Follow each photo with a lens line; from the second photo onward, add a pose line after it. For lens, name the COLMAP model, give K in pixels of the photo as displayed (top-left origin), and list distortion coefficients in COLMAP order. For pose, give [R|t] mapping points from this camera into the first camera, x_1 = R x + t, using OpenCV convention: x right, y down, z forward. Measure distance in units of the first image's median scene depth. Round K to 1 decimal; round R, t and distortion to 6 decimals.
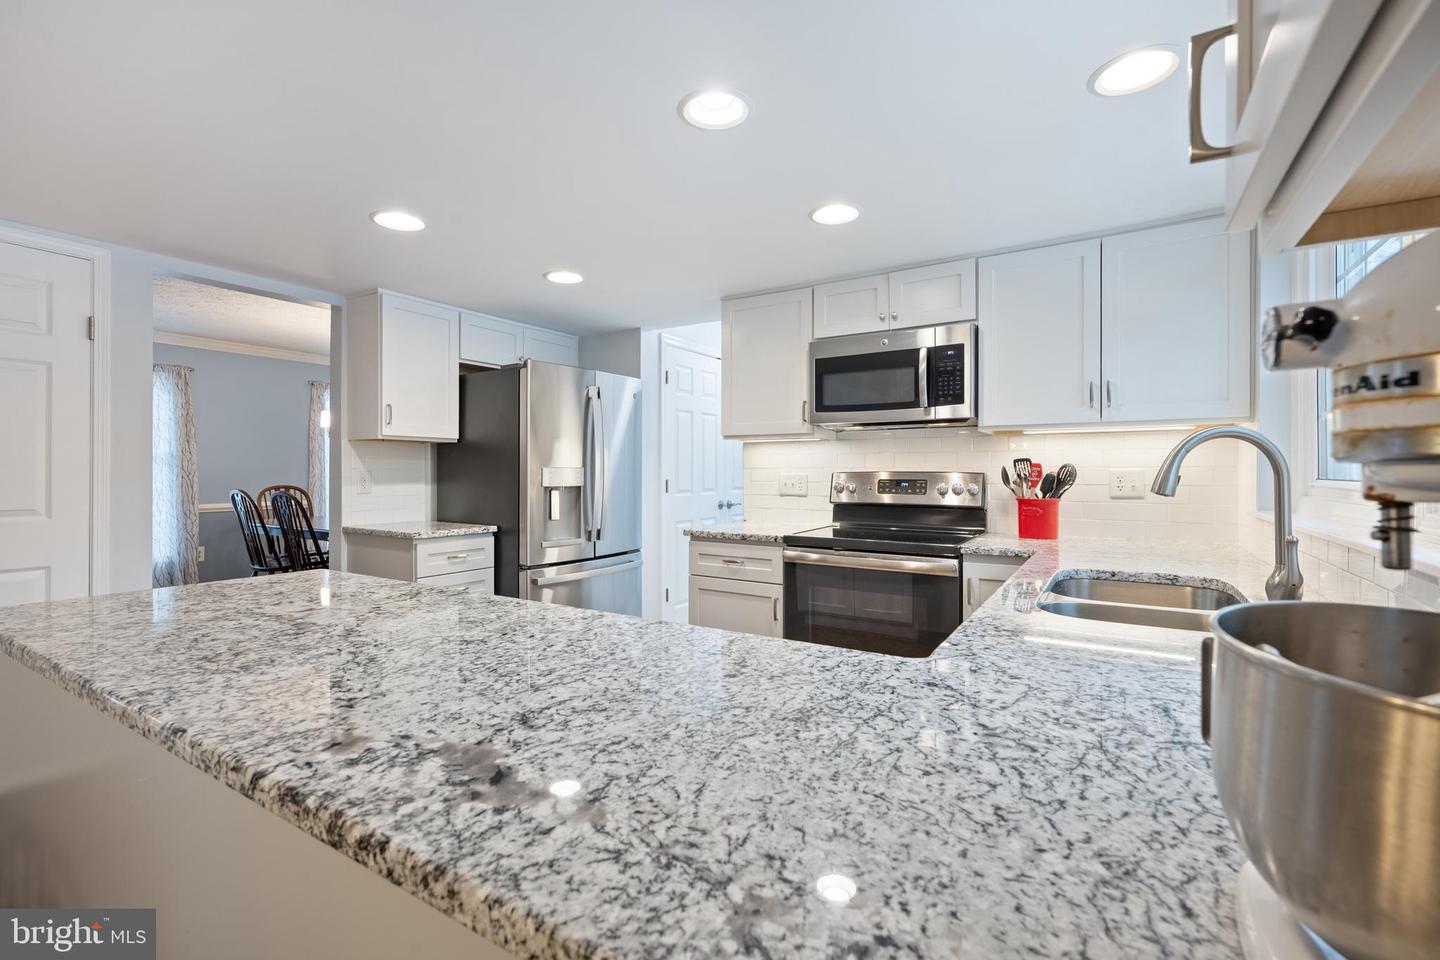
lens RADIAL K [[637.6, 0, 719.7], [0, 637.6, 475.9], [0, 0, 1]] dist [-0.001124, -0.000094]
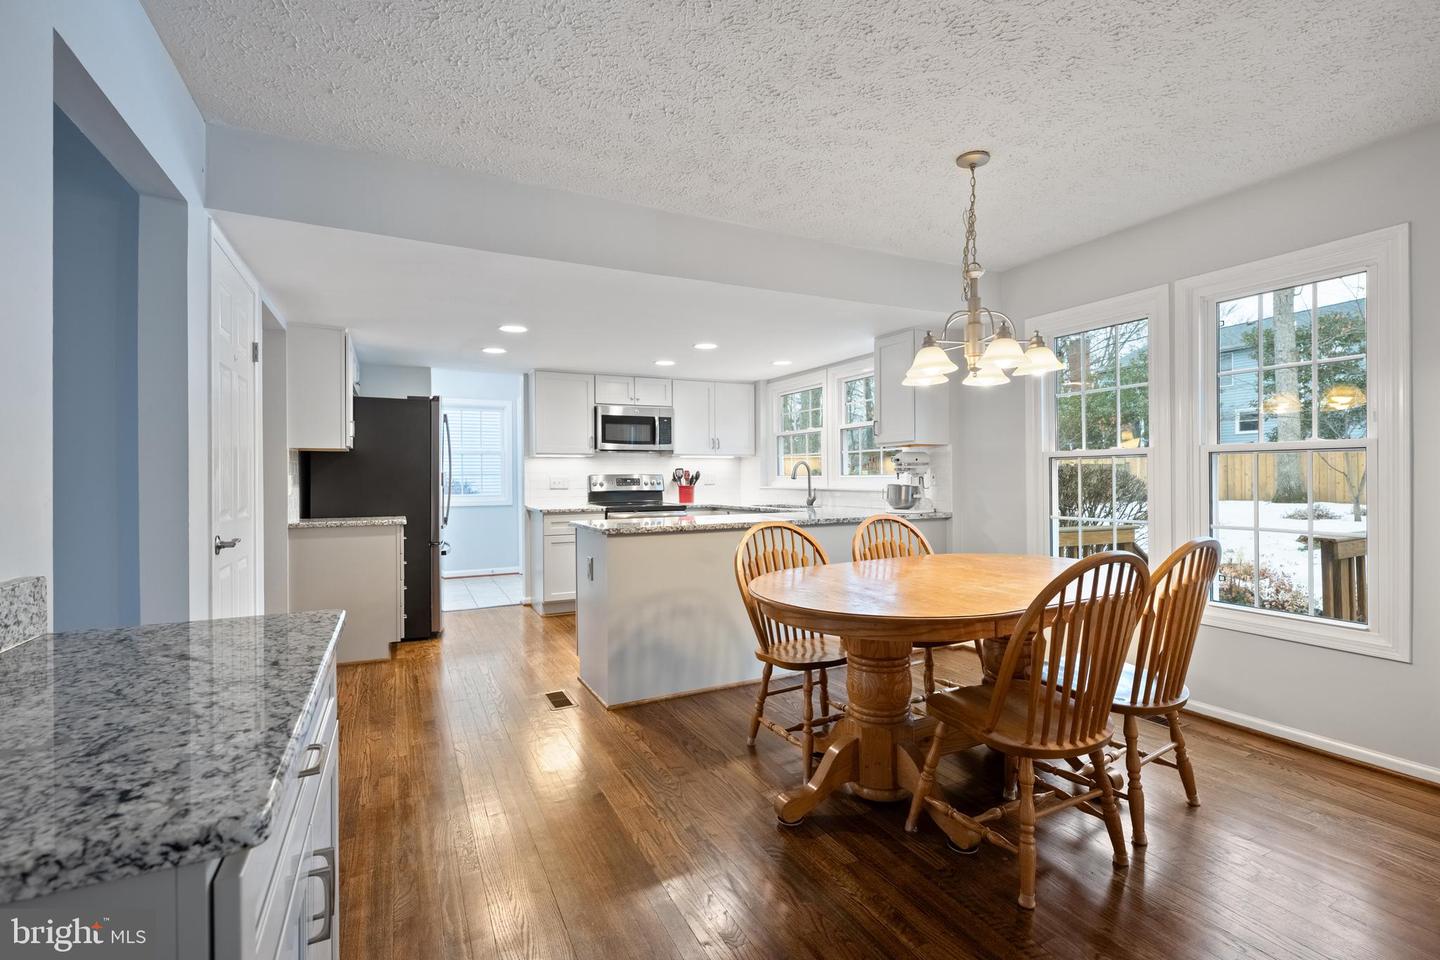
lens RADIAL K [[637.6, 0, 719.7], [0, 637.6, 475.9], [0, 0, 1]] dist [-0.001124, -0.000094]
pose [[0.519901, -0.004595, 0.854214, -1.209777], [0.010173, 0.999948, -0.000812, 0.002157], [-0.854166, 0.009112, 0.519921, -0.259566]]
